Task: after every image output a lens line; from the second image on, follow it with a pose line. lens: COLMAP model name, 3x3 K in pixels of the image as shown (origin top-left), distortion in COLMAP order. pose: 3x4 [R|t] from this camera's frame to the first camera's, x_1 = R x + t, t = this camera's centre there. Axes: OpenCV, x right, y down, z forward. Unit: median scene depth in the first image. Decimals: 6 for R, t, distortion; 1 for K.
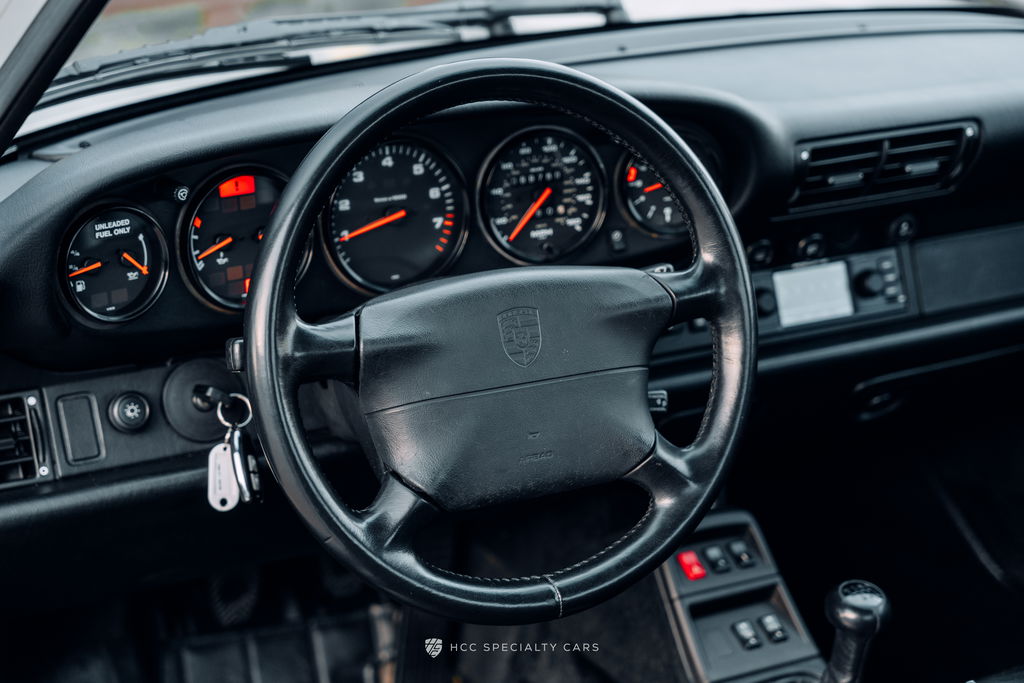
lens RADIAL K [[1937.4, 0, 510.0], [0, 1937.4, 340.4], [0, 0, 1]] dist [0.004296, 0.000000]
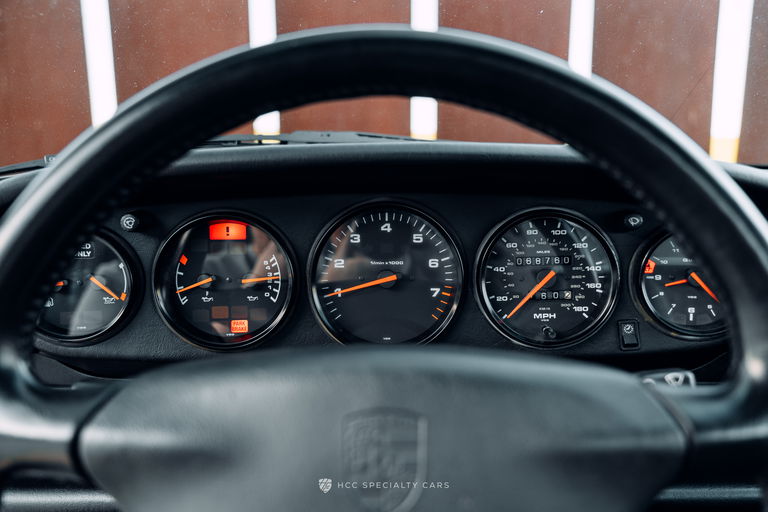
lens RADIAL K [[515.7, 0, 388.0], [0, 515.7, 252.8], [0, 0, 1]] dist [0.005970, 0.007203]
pose [[0.891652, 0.064366, -0.448123, 0.062420], [-0.148530, 0.976644, -0.155258, -0.034062], [0.427663, 0.204996, 0.880387, 0.730761]]
